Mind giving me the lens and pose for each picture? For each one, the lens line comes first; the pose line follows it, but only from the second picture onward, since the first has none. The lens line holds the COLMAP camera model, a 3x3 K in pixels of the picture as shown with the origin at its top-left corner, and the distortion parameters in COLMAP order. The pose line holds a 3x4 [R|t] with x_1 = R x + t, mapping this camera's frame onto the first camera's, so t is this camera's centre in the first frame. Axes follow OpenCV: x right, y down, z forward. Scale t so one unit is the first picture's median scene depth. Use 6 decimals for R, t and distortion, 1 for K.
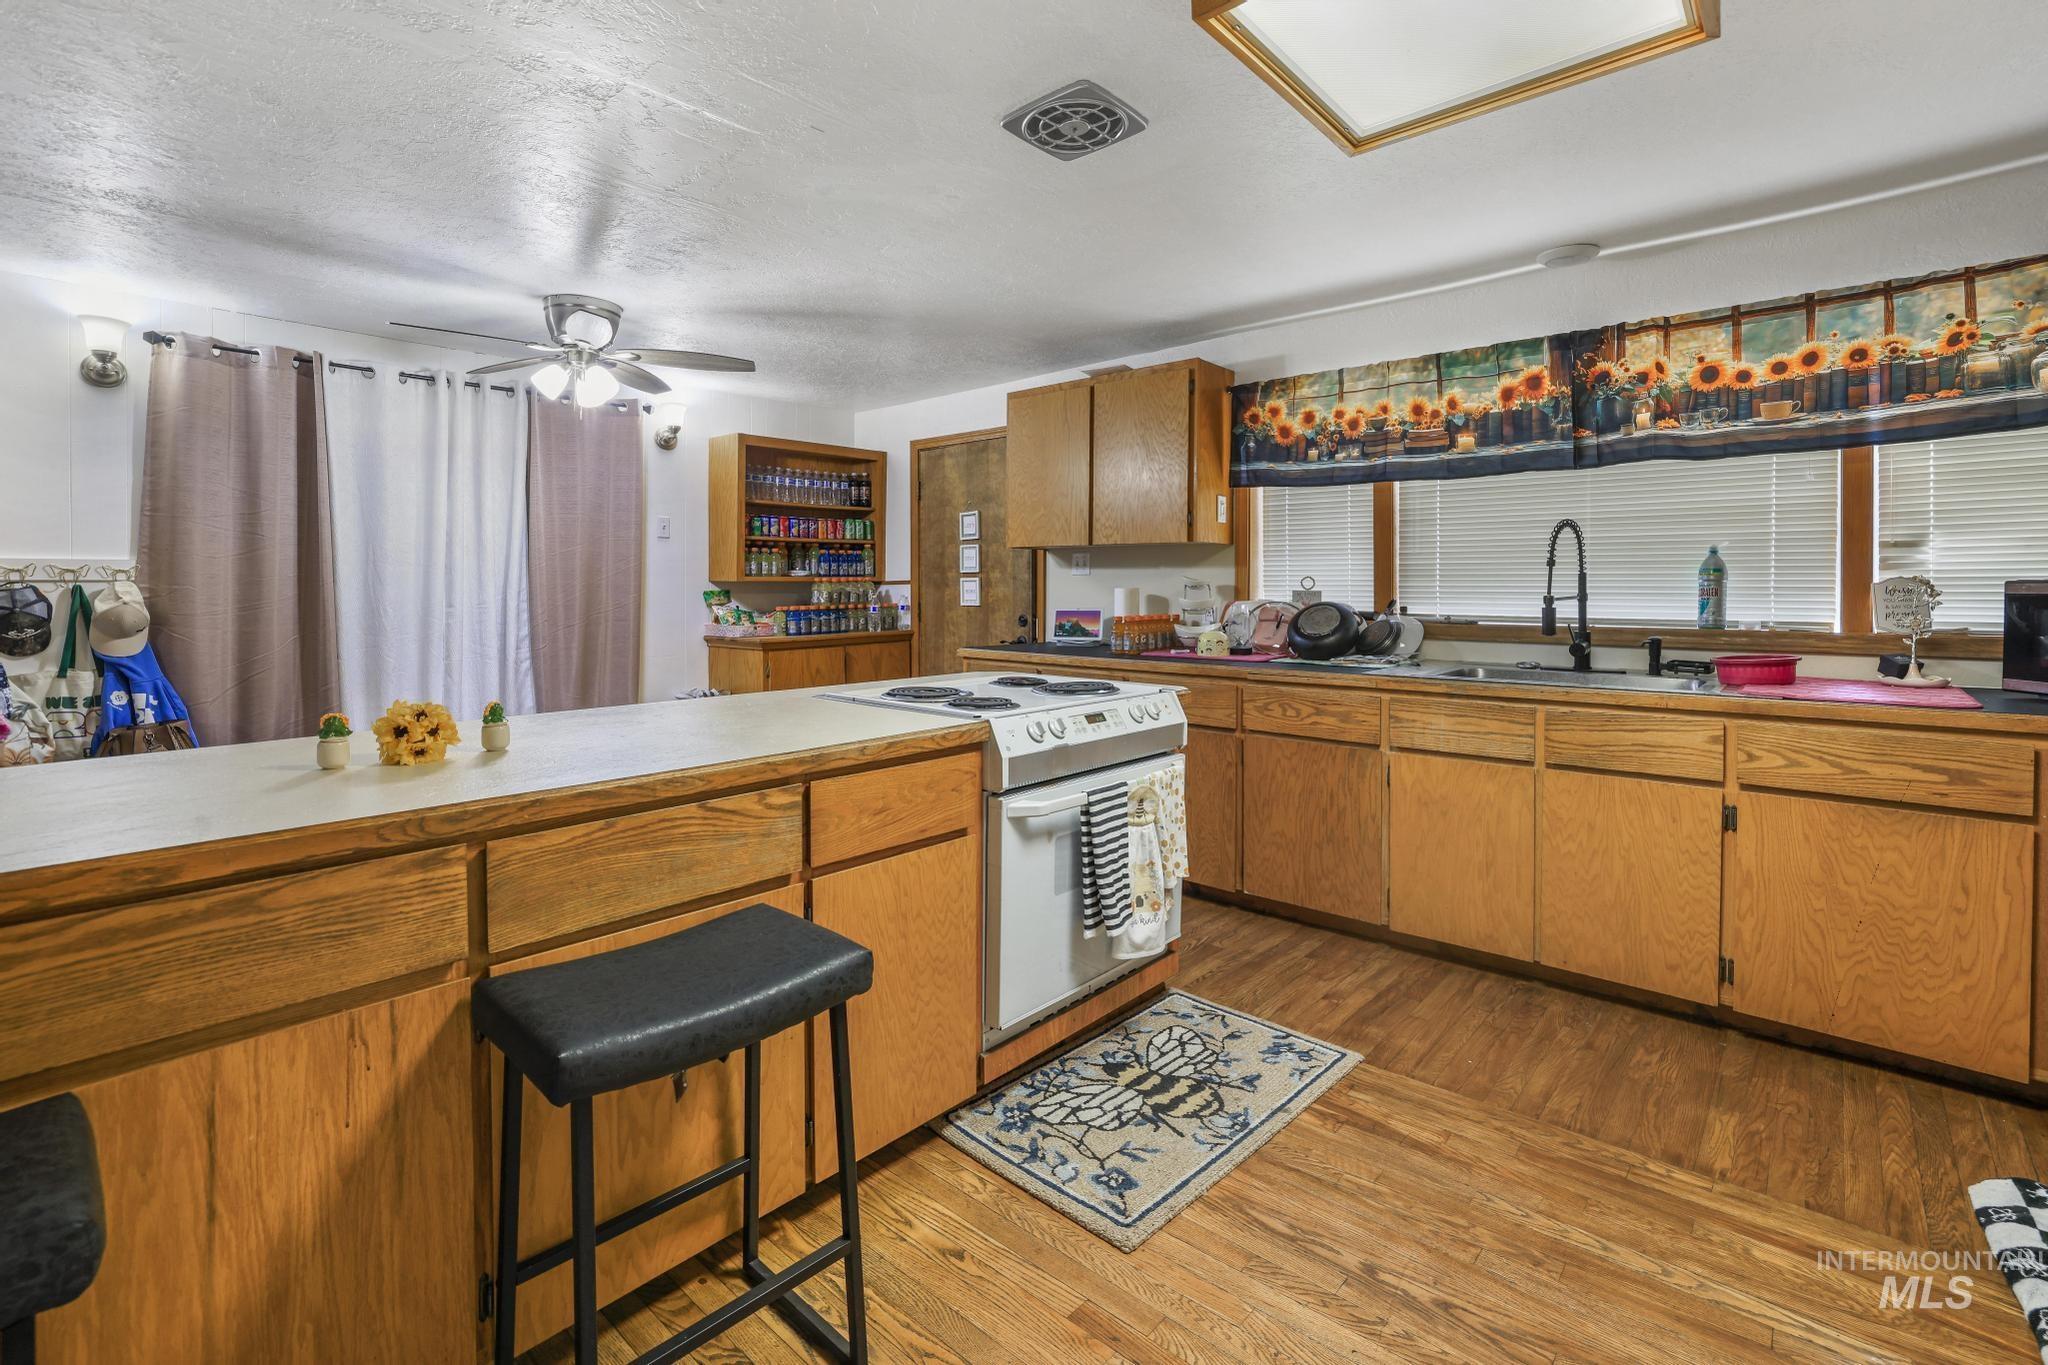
lens RADIAL K [[934.6, 0, 966.4], [0, 934.6, 595.8], [0, 0, 1]] dist [-0.011342, 0.009342]
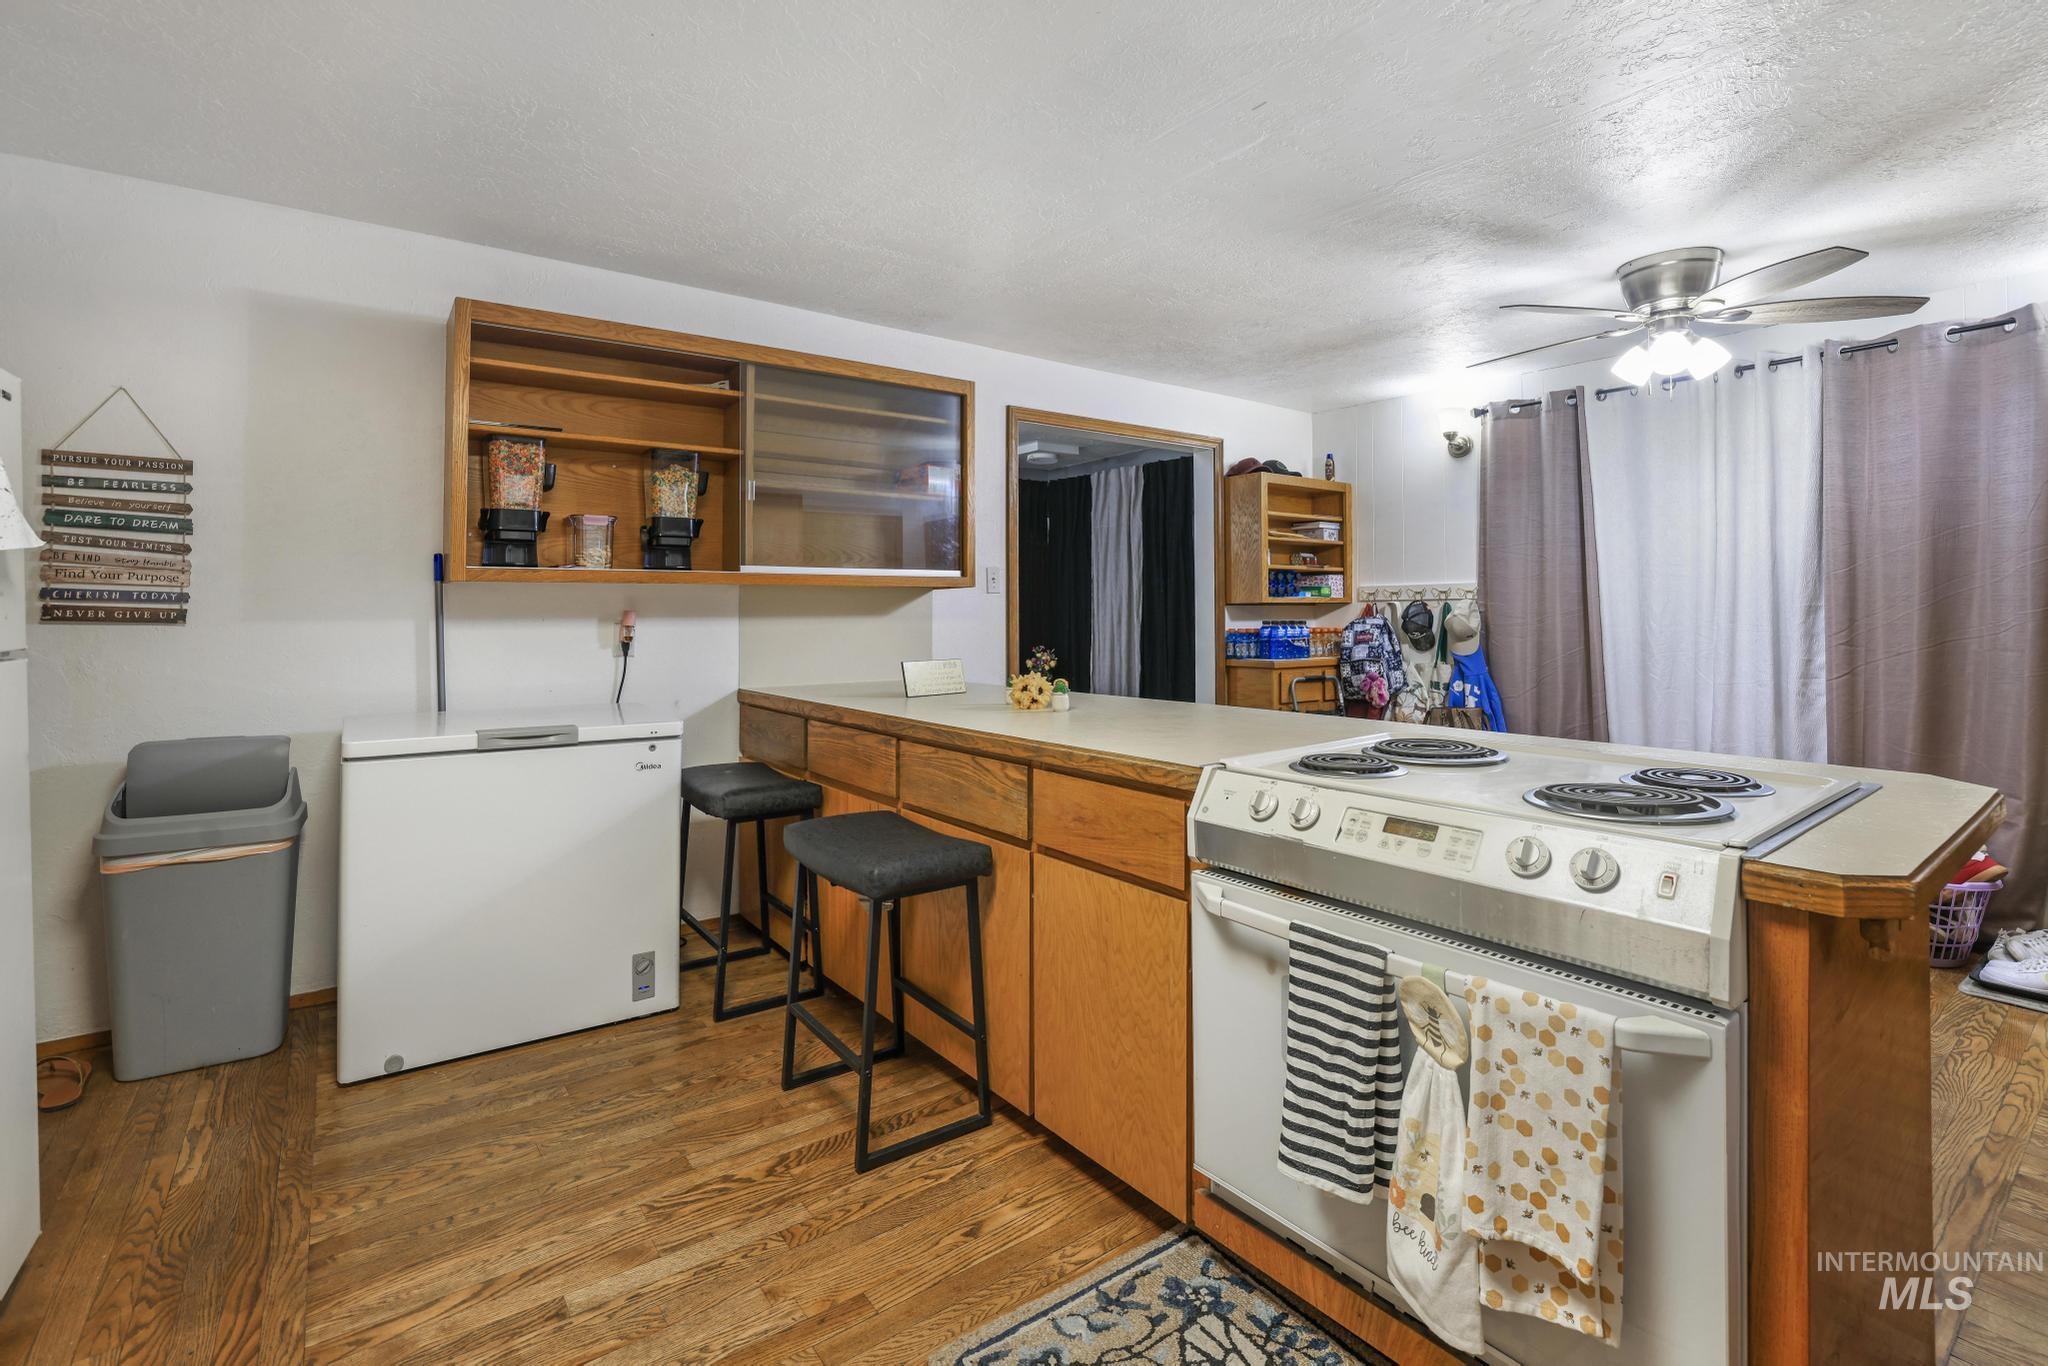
lens RADIAL K [[934.6, 0, 1068.5], [0, 934.6, 605.3], [0, 0, 1]] dist [-0.011342, 0.009342]
pose [[-0.123855, -0.004477, -0.992290, 0.528084], [-0.003205, 0.999986, -0.004111, 0.000159], [0.992295, 0.002672, -0.123868, 0.636319]]
